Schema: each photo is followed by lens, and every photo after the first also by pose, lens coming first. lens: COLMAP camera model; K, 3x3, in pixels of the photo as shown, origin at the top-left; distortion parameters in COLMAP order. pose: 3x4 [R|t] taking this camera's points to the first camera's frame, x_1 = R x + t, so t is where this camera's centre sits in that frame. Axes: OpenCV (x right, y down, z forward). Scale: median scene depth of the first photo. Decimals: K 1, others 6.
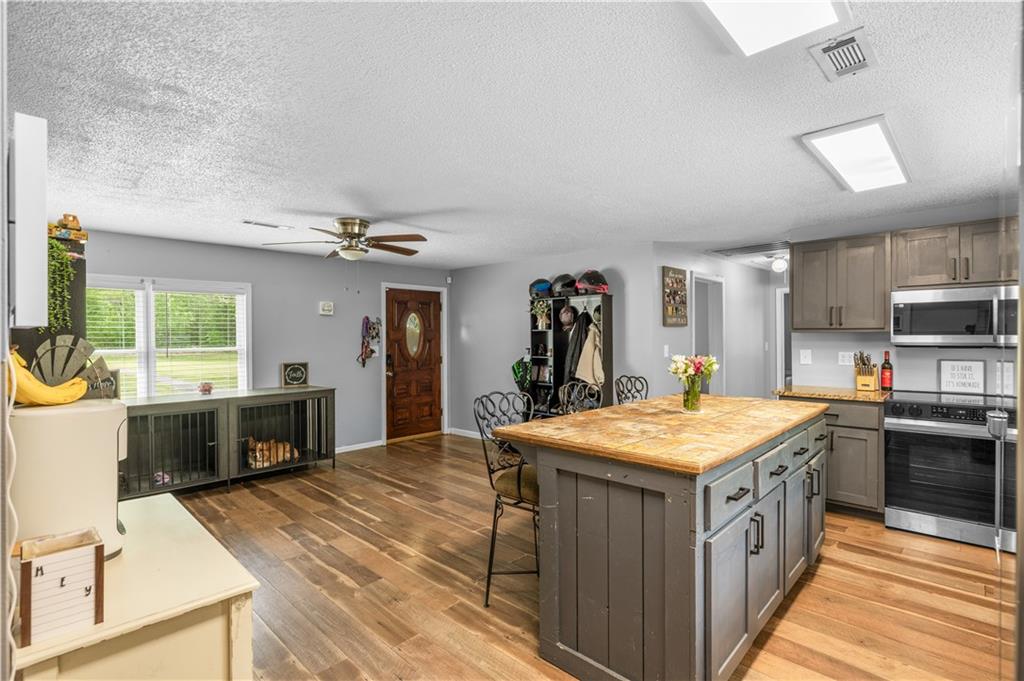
lens RADIAL K [[501.5, 0, 509.4], [0, 501.5, 341.0], [0, 0, 1]] dist [0.001659, 0.000176]
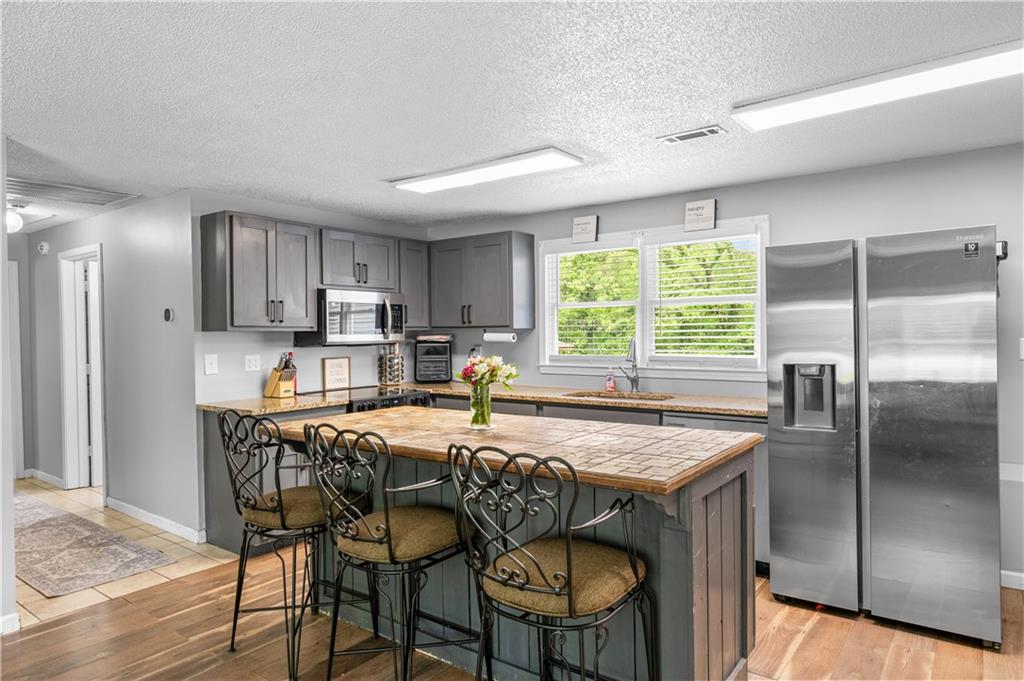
lens RADIAL K [[631.5, 0, 512.7], [0, 631.5, 339.6], [0, 0, 1]] dist [0.049899, 0.000392]
pose [[-0.095172, -0.006882, 0.995437, -0.464692], [0.018654, 0.999788, 0.008695, -0.005298], [-0.995286, 0.019397, -0.095023, 0.742167]]
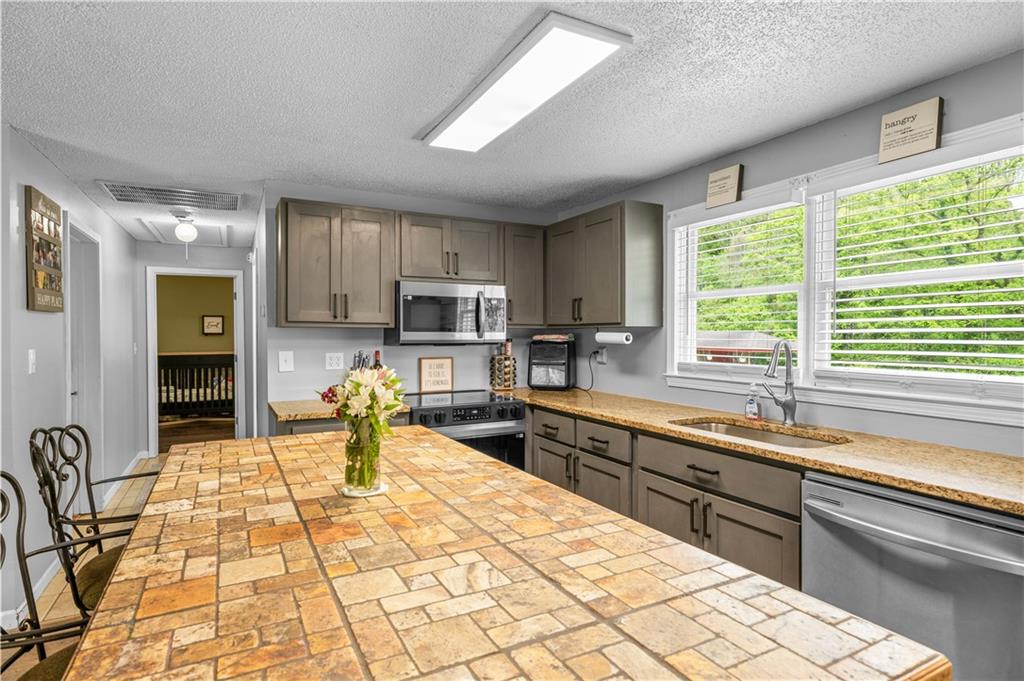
lens RADIAL K [[547.7, 0, 509.8], [0, 547.7, 337.7], [0, 0, 1]] dist [0.017153, 0.001883]
pose [[0.334962, -0.001387, 0.942231, -0.053709], [0.006169, 0.999981, -0.000721, 0.000472], [-0.942211, 0.006054, 0.334964, 0.499913]]
